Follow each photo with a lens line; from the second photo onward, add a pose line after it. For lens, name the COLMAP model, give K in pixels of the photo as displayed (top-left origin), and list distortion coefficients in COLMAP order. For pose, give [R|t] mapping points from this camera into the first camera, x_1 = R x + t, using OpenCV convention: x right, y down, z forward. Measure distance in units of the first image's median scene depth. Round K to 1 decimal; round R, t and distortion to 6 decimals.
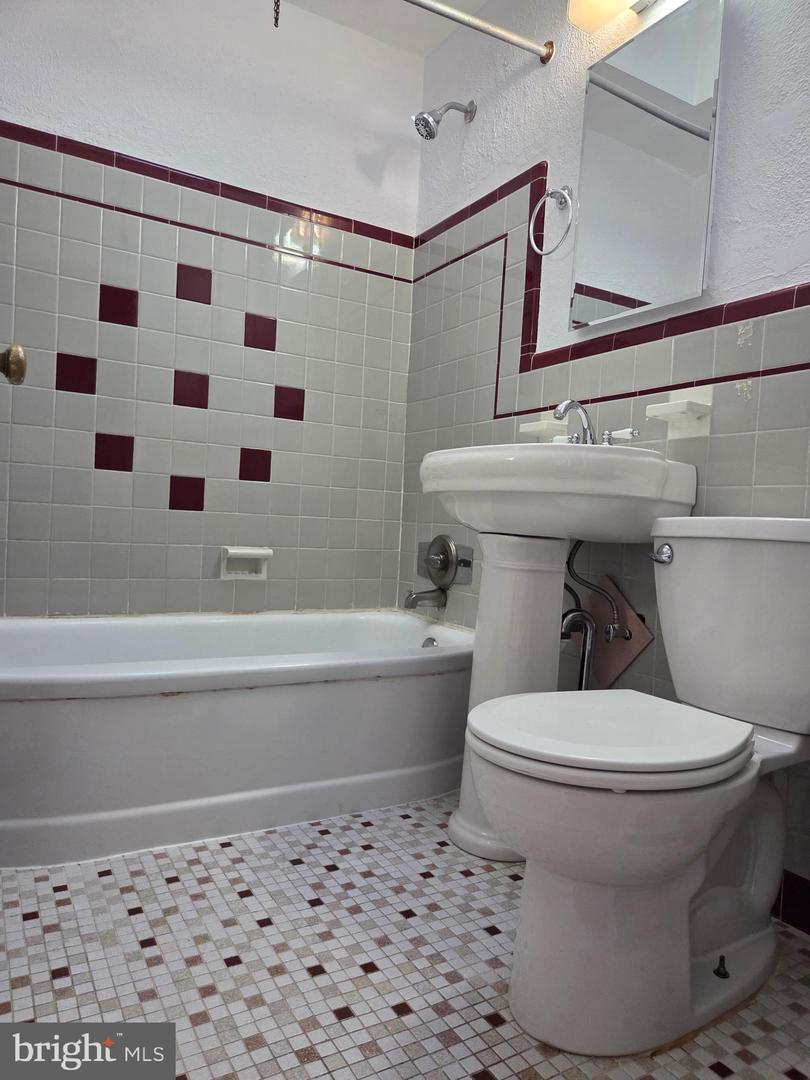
lens RADIAL K [[725.4, 0, 407.5], [0, 725.4, 539.9], [0, 0, 1]] dist [0.056915, -0.054909]
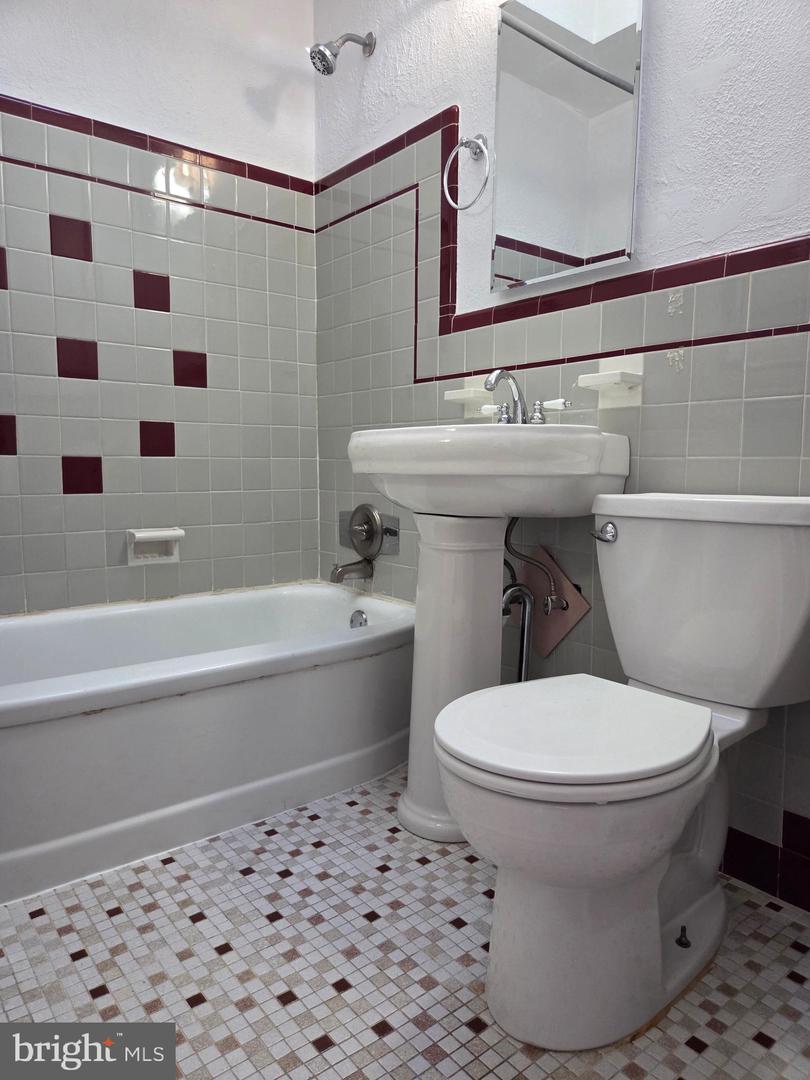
lens RADIAL K [[725.4, 0, 411.1], [0, 725.4, 536.0], [0, 0, 1]] dist [0.056915, -0.054909]
pose [[0.988252, -0.060840, 0.140199, -0.041620], [0.049948, 0.995547, 0.079943, -0.055085], [-0.144438, -0.072001, 0.986891, 0.048918]]
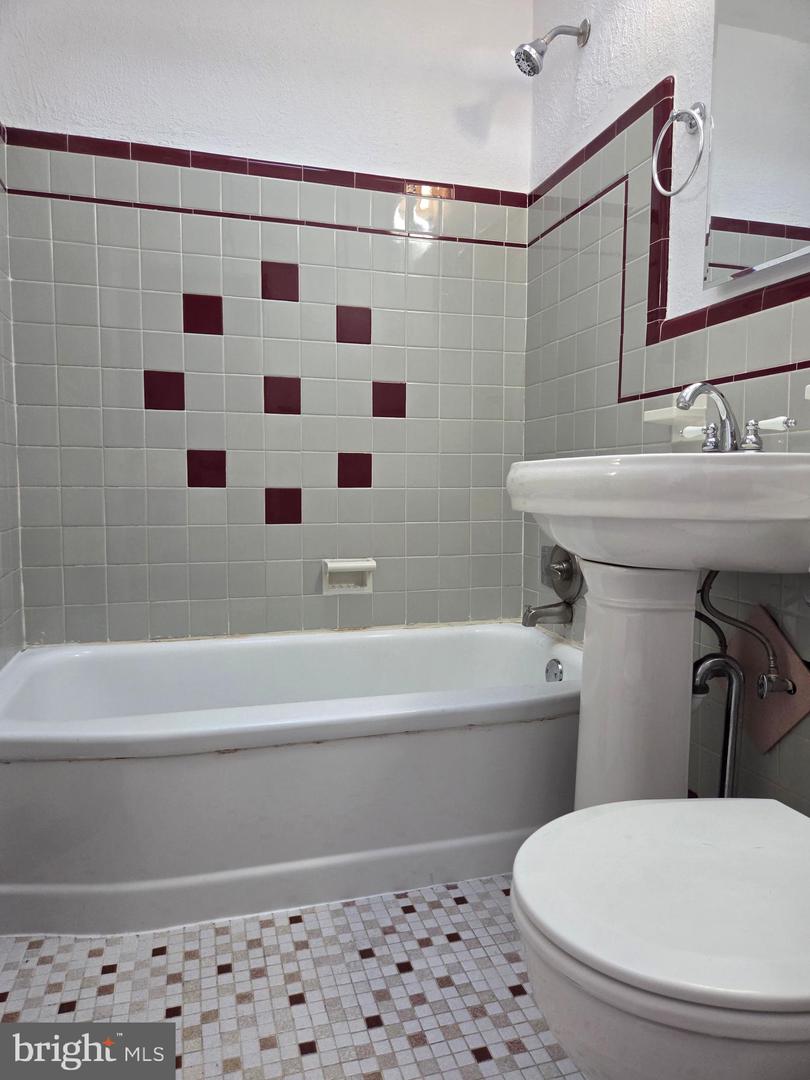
lens RADIAL K [[725.4, 0, 404.1], [0, 725.4, 530.4], [0, 0, 1]] dist [0.056915, -0.054909]
pose [[0.969625, -0.031976, -0.242499, 0.102566], [0.039381, 0.998892, 0.025752, -0.067854], [0.241407, -0.034520, 0.969810, 0.168891]]
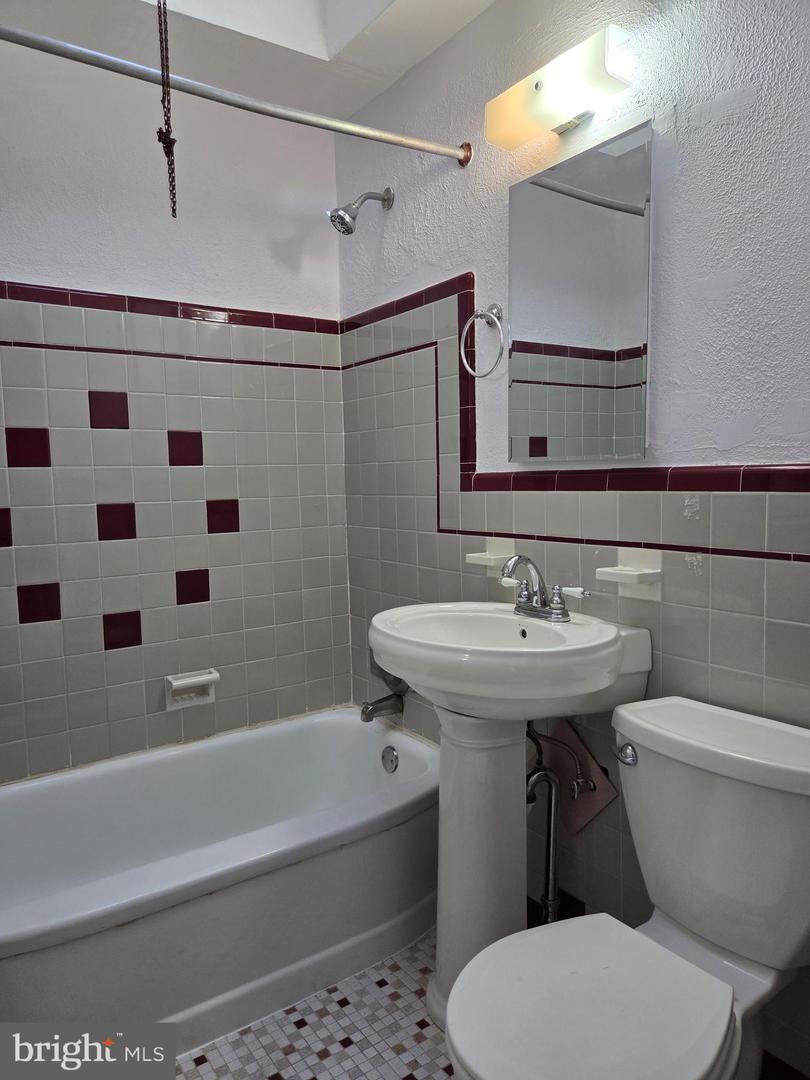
lens RADIAL K [[725.4, 0, 397.9], [0, 725.4, 542.1], [0, 0, 1]] dist [0.056915, -0.054909]
pose [[0.994862, -0.081516, 0.060033, 0.008315], [0.078186, 0.995372, 0.055874, -0.273827], [-0.064310, -0.050893, 0.996631, 0.047477]]
